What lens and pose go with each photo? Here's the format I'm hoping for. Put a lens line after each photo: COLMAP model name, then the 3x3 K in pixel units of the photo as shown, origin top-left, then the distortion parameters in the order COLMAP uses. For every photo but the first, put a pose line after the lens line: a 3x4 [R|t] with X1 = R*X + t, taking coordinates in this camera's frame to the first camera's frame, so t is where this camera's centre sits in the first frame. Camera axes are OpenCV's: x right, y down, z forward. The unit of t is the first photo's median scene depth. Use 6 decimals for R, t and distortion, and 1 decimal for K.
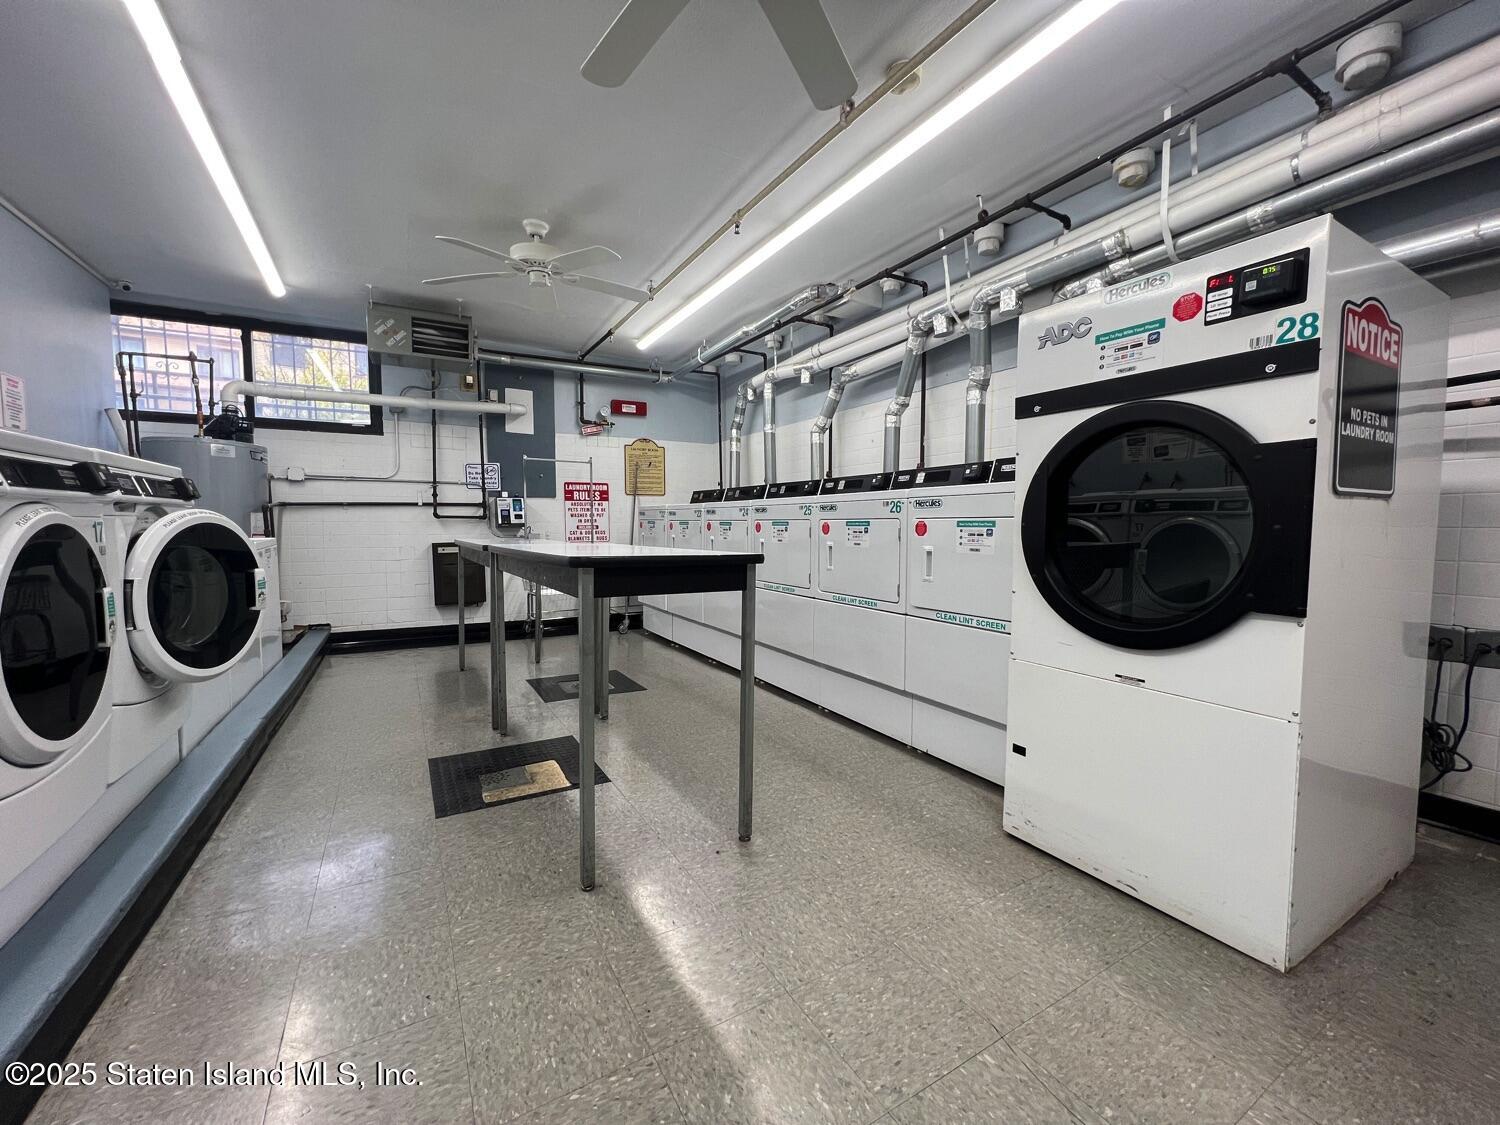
lens RADIAL K [[599.7, 0, 749.9], [0, 599.7, 558.7], [0, 0, 1]] dist [-0.002627, 0.000983]
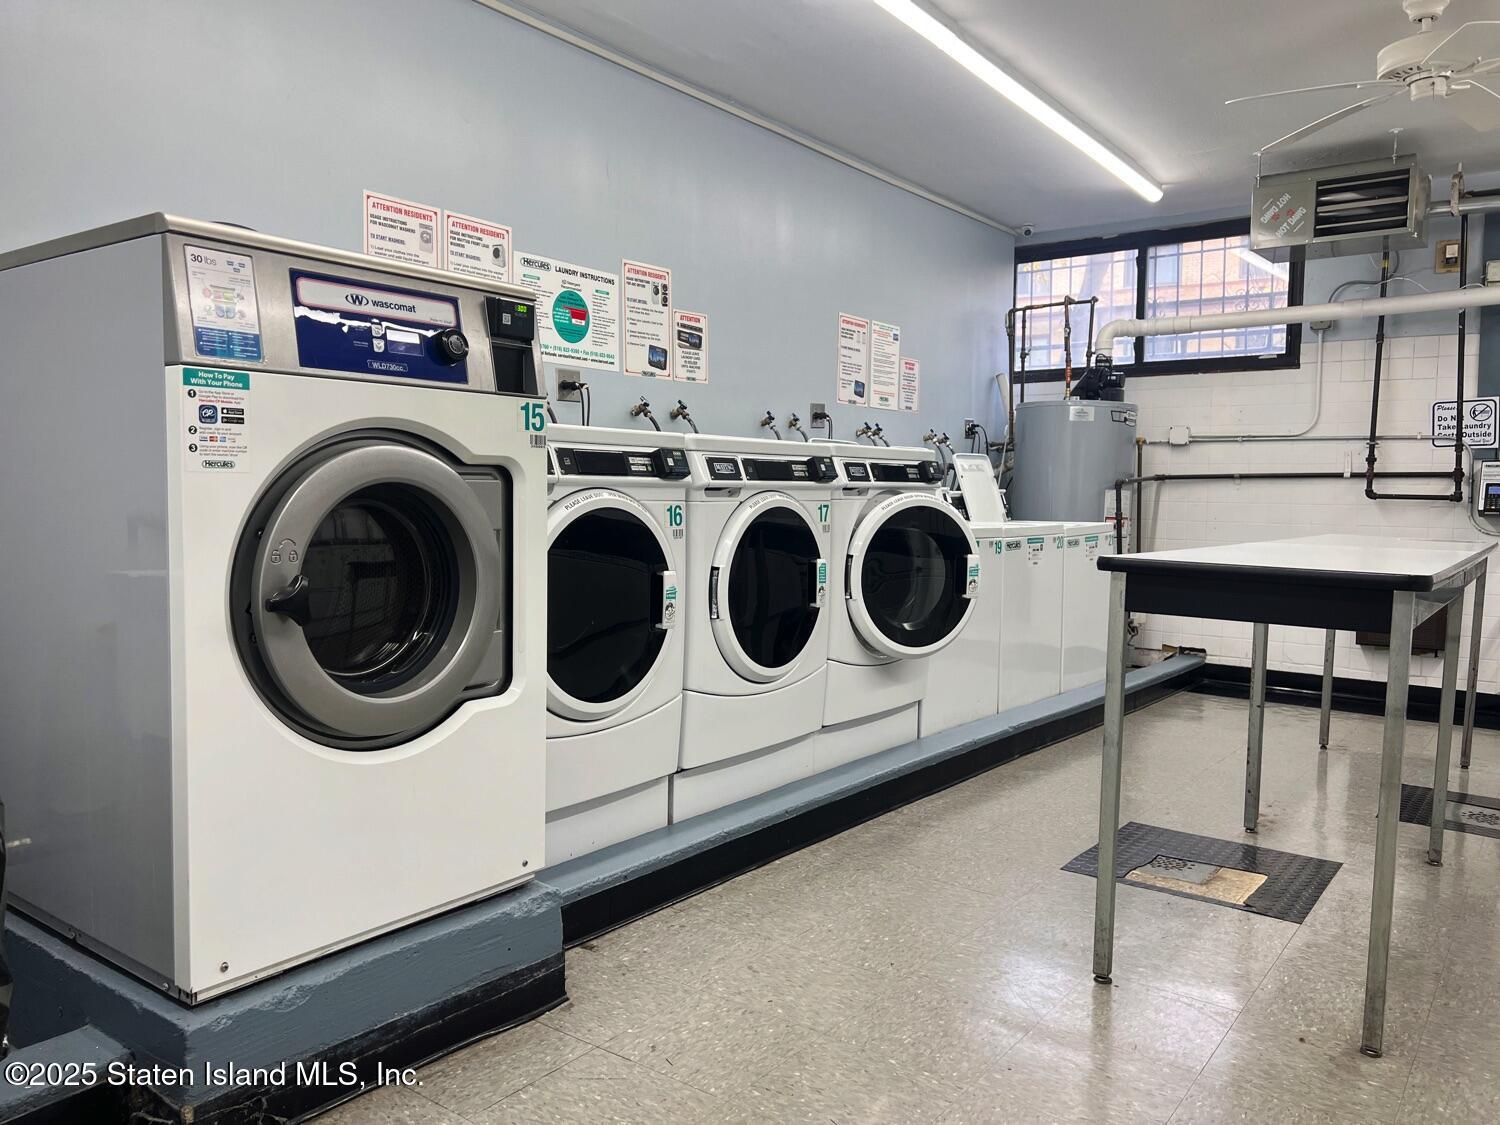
lens RADIAL K [[1126.5, 0, 748.6], [0, 1126.5, 566.4], [0, 0, 1]] dist [0.051208, -0.051705]
pose [[0.398989, 0.066968, -0.914507, 0.332271], [-0.068038, 0.996742, 0.043306, -0.009162], [0.914428, 0.044943, 0.402246, -0.018029]]
